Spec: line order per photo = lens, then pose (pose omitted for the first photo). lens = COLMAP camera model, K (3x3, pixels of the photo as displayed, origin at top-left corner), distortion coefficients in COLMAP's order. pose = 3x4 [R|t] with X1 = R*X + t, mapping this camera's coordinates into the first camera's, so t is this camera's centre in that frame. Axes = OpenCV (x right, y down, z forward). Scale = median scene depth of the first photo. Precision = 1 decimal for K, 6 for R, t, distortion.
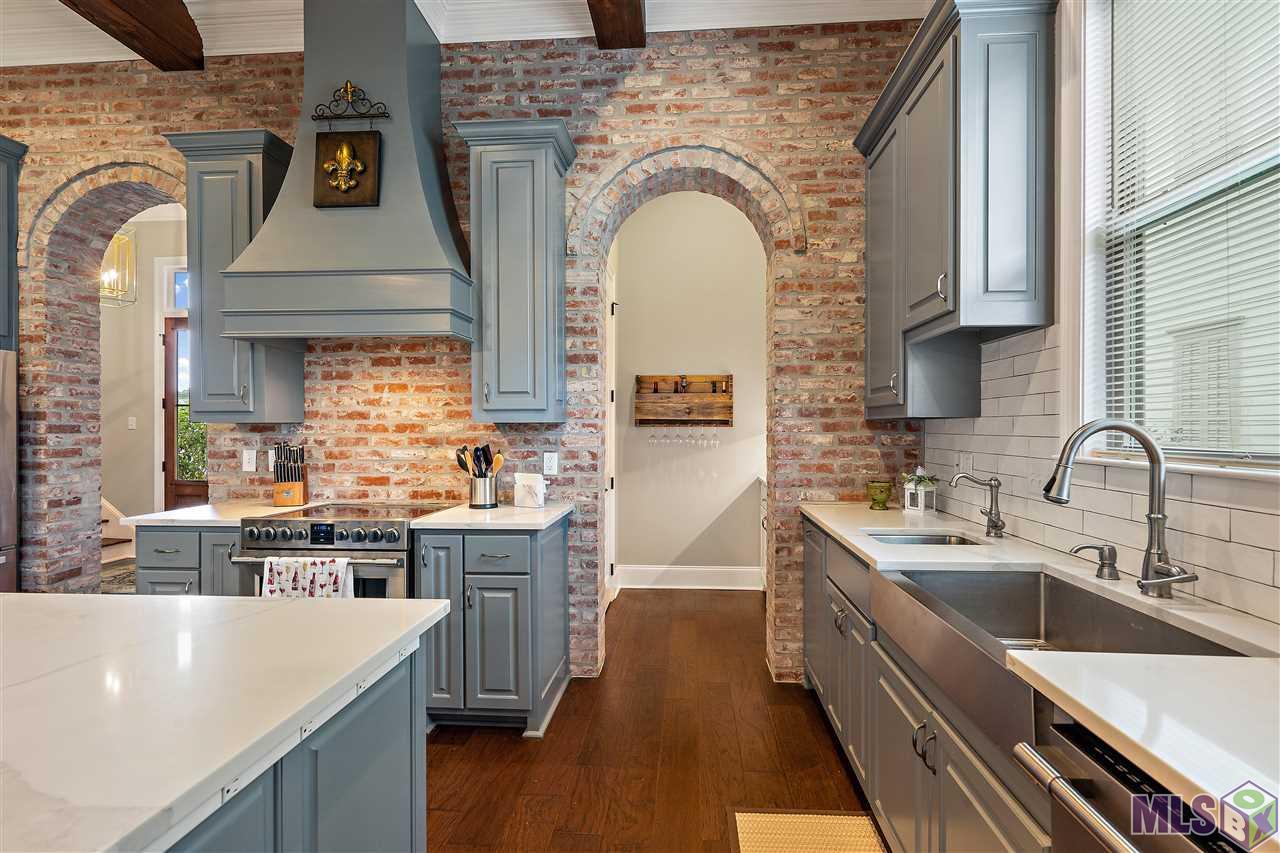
lens RADIAL K [[596.0, 0, 648.1], [0, 596.0, 428.7], [0, 0, 1]] dist [-0.002599, 0.001039]
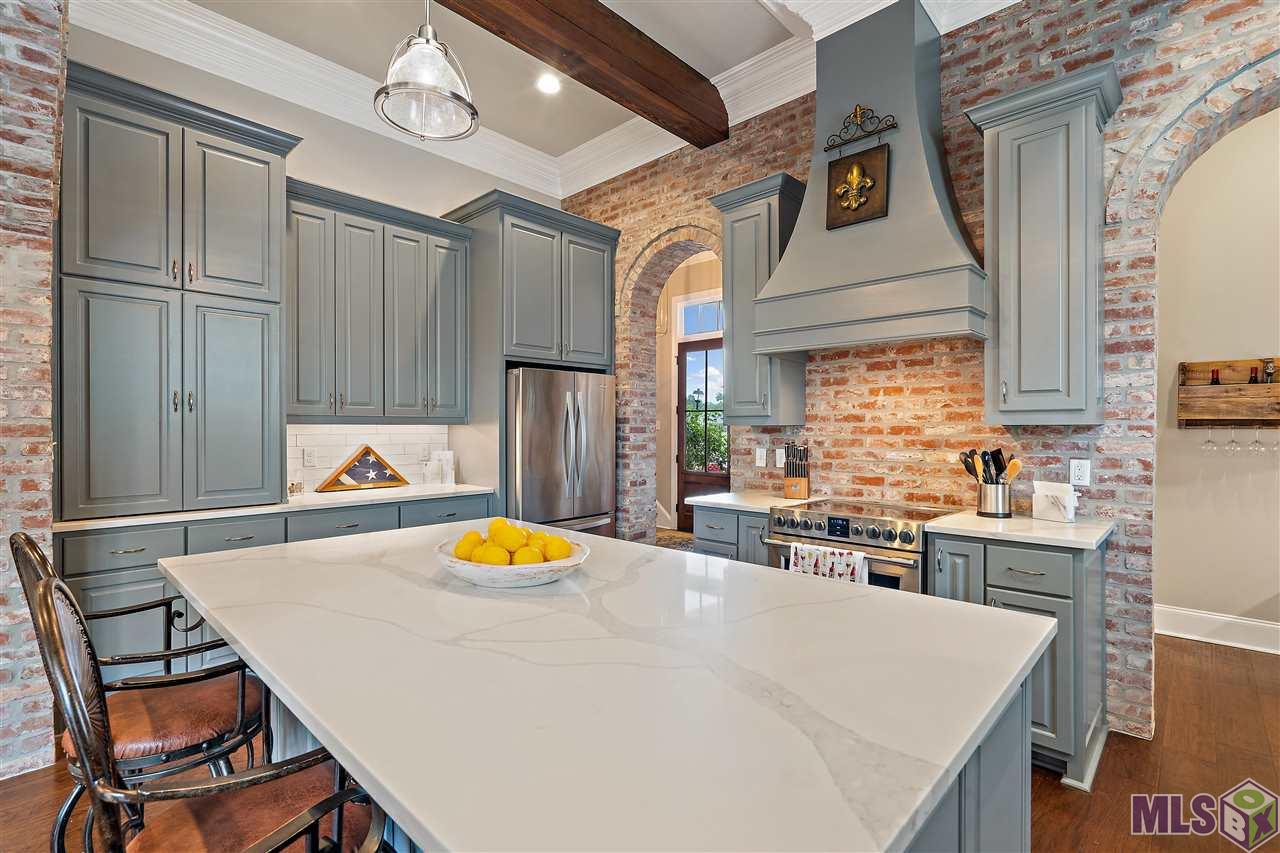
lens RADIAL K [[587.0, 0, 647.5], [0, 587.0, 430.2], [0, 0, 1]] dist [-0.001264, 0.000828]
pose [[0.774049, 0.003642, -0.633116, -0.108486], [-0.003060, 0.999993, 0.002012, -0.001961], [0.633119, 0.000379, 0.774054, -0.045044]]
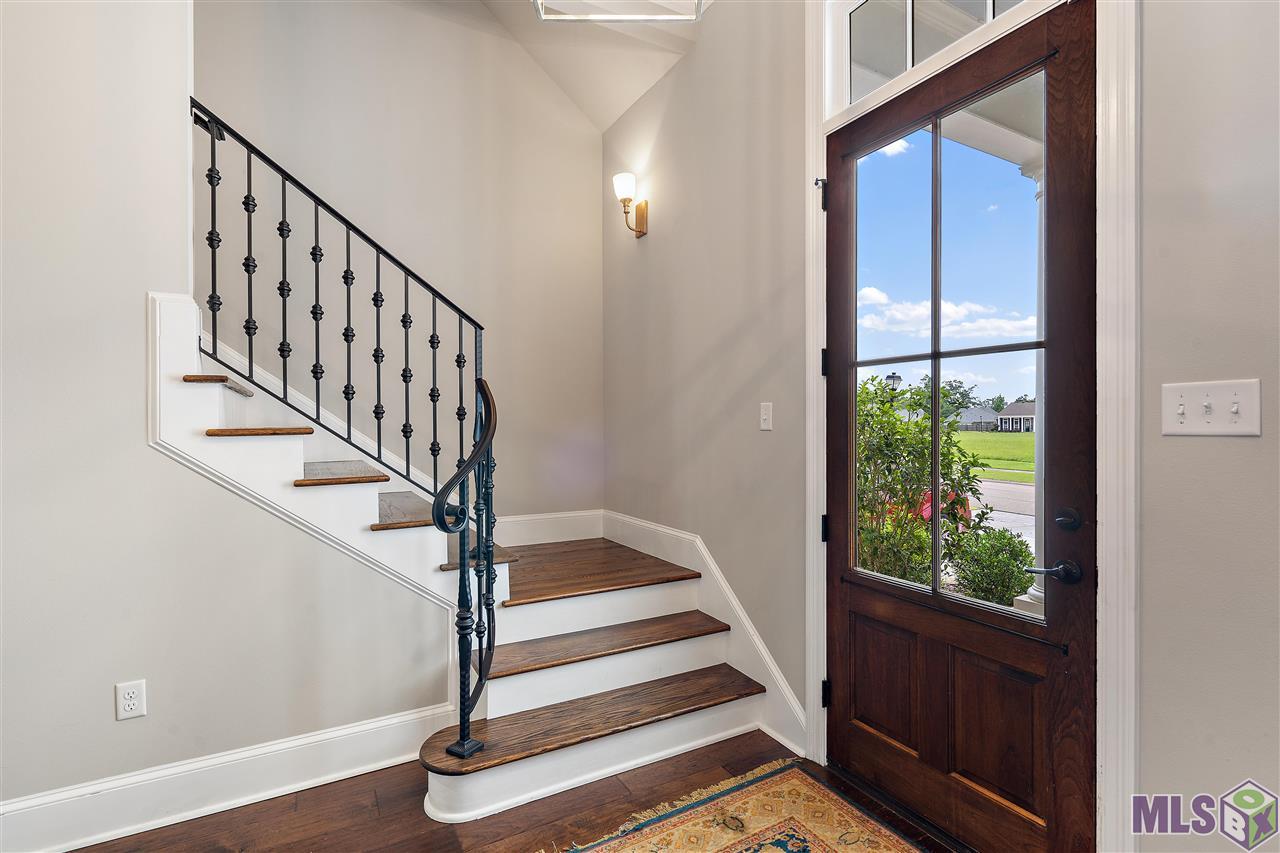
lens RADIAL K [[596.0, 0, 648.1], [0, 596.0, 428.7], [0, 0, 1]] dist [-0.002599, 0.001039]
pose [[0.549528, 0.002254, -0.835472, -1.027461], [0.001831, 0.999991, 0.003902, -0.003688], [0.835473, -0.003674, 0.549519, 1.282771]]
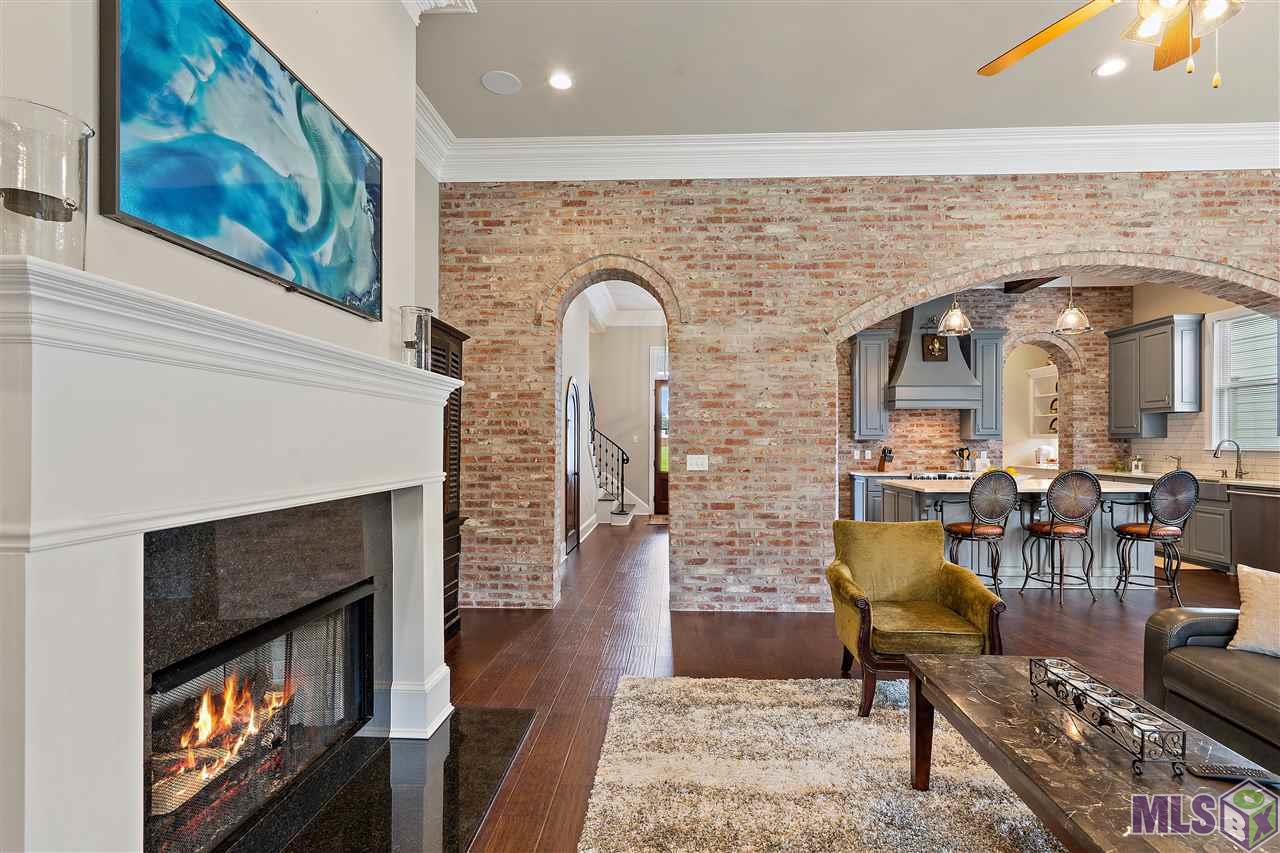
lens RADIAL K [[601.0, 0, 643.4], [0, 601.0, 441.8], [0, 0, 1]] dist [-0.007334, 0.001634]
pose [[0.999768, -0.000218, 0.021535, -1.631641], [0.000267, 0.999997, -0.002307, 0.006018], [-0.021534, 0.002312, 0.999765, -1.489657]]
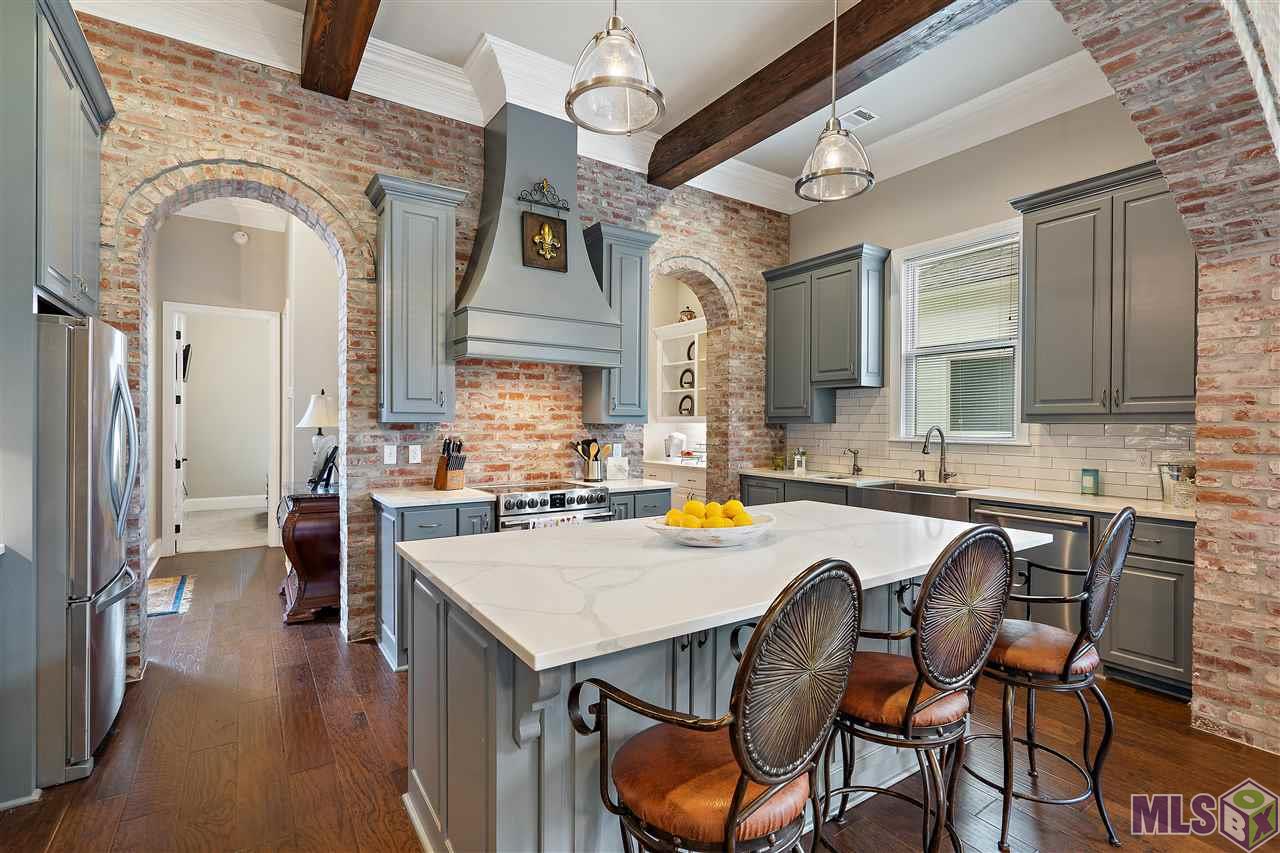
lens RADIAL K [[596.0, 0, 648.1], [0, 596.0, 428.7], [0, 0, 1]] dist [-0.002599, 0.001039]
pose [[0.784851, 0.000831, 0.619683, -1.006381], [-0.004776, 0.999978, 0.004708, -0.004467], [-0.619666, -0.006655, 0.784838, -0.215101]]
